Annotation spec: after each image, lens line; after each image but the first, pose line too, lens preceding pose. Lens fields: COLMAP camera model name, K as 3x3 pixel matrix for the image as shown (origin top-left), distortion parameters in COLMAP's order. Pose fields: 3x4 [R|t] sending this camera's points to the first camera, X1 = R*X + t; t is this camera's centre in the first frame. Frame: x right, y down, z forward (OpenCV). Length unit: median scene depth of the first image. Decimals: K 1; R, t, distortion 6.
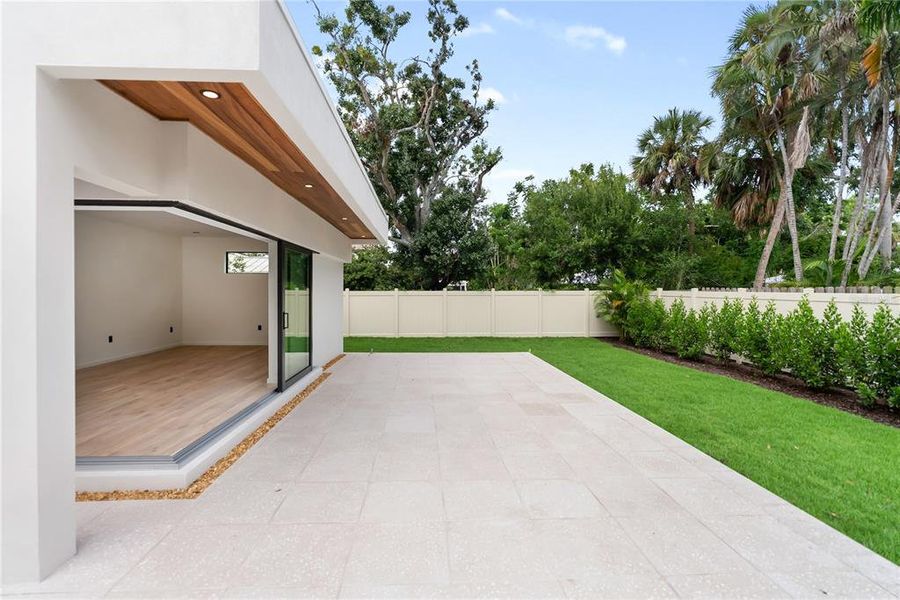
lens RADIAL K [[421.1, 0, 444.2], [0, 421.1, 298.5], [0, 0, 1]] dist [-0.010108, 0.002974]
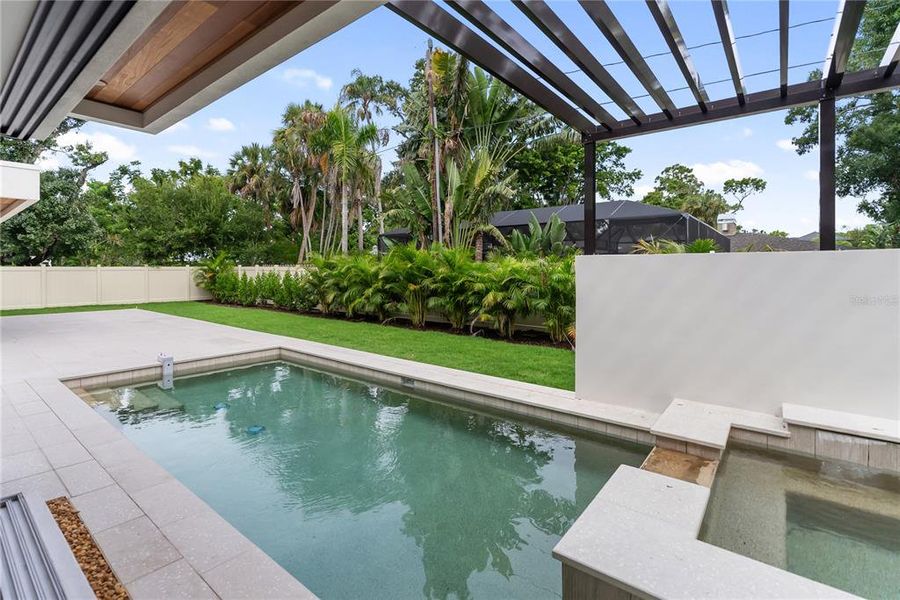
lens RADIAL K [[421.1, 0, 454.8], [0, 421.1, 271.8], [0, 0, 1]] dist [-0.010108, 0.002974]
pose [[0.661719, -0.007029, 0.749719, -0.099236], [0.014659, 0.999886, -0.003564, 0.014554], [-0.749608, 0.013348, 0.661747, -0.507725]]
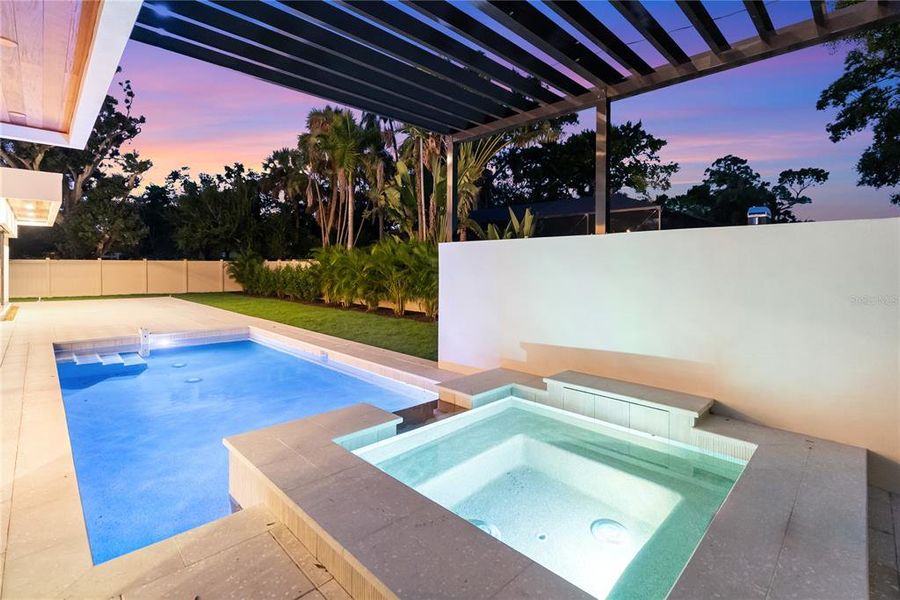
lens RADIAL K [[421.1, 0, 454.3], [0, 421.1, 271.1], [0, 0, 1]] dist [-0.010108, 0.002974]
pose [[0.746620, -0.006933, 0.665215, -0.037010], [0.010127, 0.999948, -0.000944, 0.026029], [-0.665174, 0.007441, 0.746652, -0.630778]]
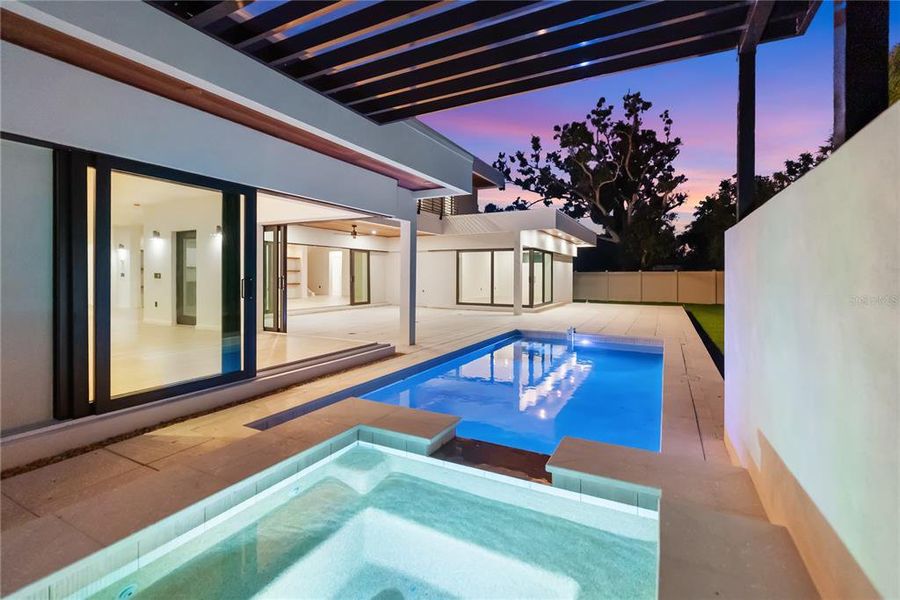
lens RADIAL K [[421.1, 0, 445.1], [0, 421.1, 275.1], [0, 0, 1]] dist [-0.010108, 0.002974]
pose [[0.856958, -0.001243, -0.515385, 0.167750], [-0.009568, 0.999786, -0.018321, 0.027306], [0.515298, 0.020631, 0.856763, -0.619431]]
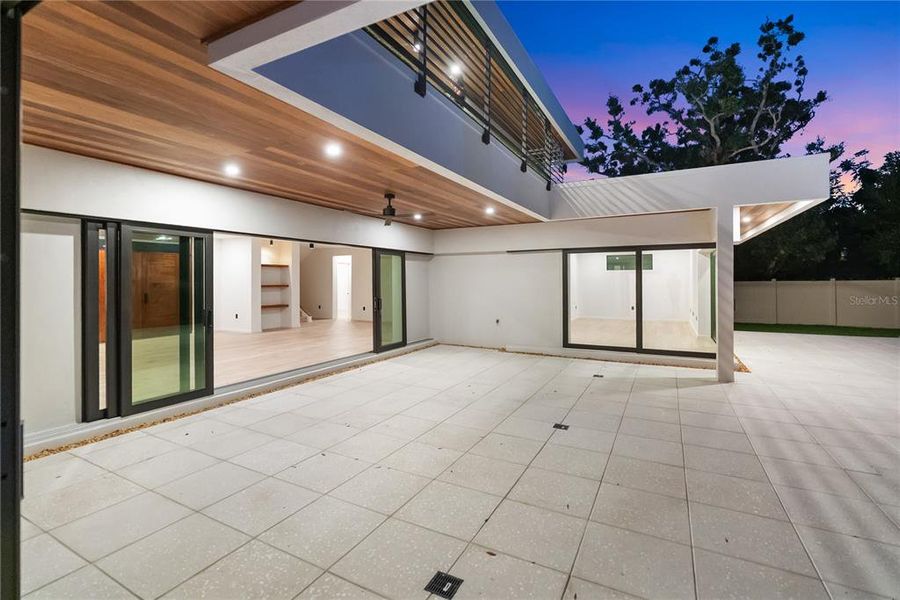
lens RADIAL K [[421.1, 0, 442.7], [0, 421.1, 278.8], [0, 0, 1]] dist [-0.010108, 0.002974]
pose [[0.853964, -0.012854, -0.520173, -0.150751], [-0.000854, 0.999659, -0.026105, 0.004184], [0.520331, 0.022737, 0.853662, -0.325586]]
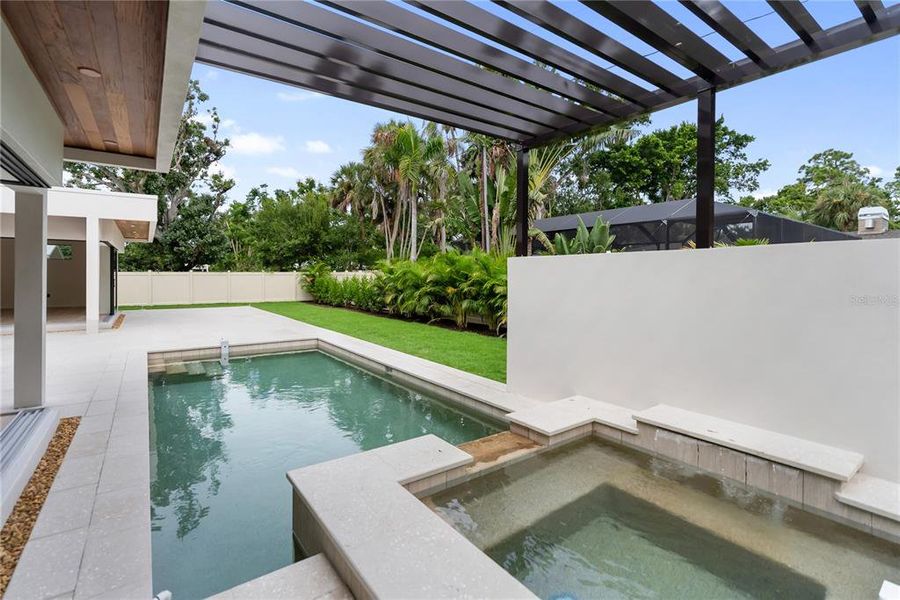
lens RADIAL K [[421.1, 0, 449.5], [0, 421.1, 278.9], [0, 0, 1]] dist [-0.010108, 0.002974]
pose [[0.840656, -0.006182, 0.541535, -0.029519], [0.010855, 0.999926, -0.005436, 0.020703], [-0.541461, 0.010448, 0.840661, -0.614008]]
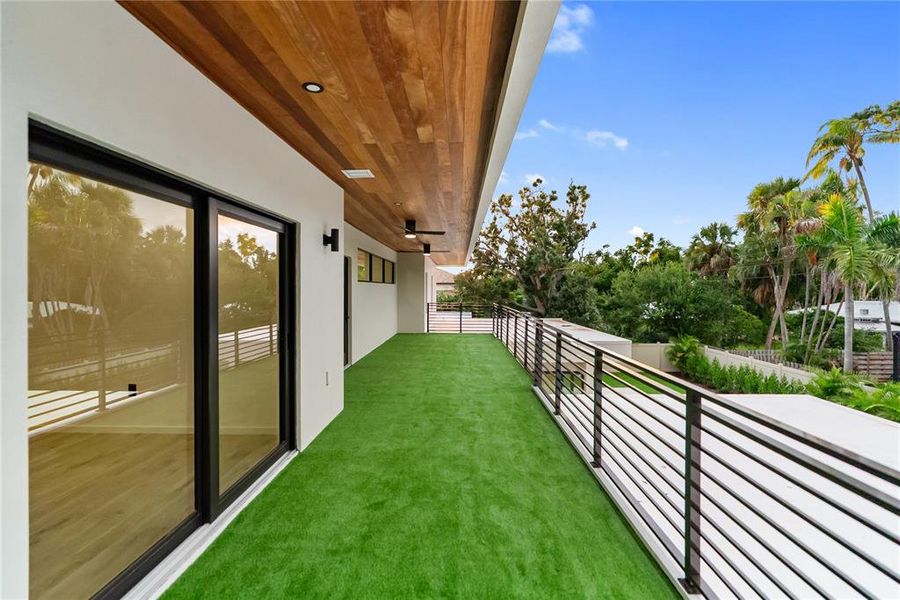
lens RADIAL K [[421.1, 0, 445.4], [0, 421.1, 292.7], [0, 0, 1]] dist [-0.010108, 0.002974]
pose [[0.996541, -0.010895, -0.082382, -0.325463], [0.009821, 0.999862, -0.013433, -0.189174], [0.082517, 0.012578, 0.996510, -0.642178]]
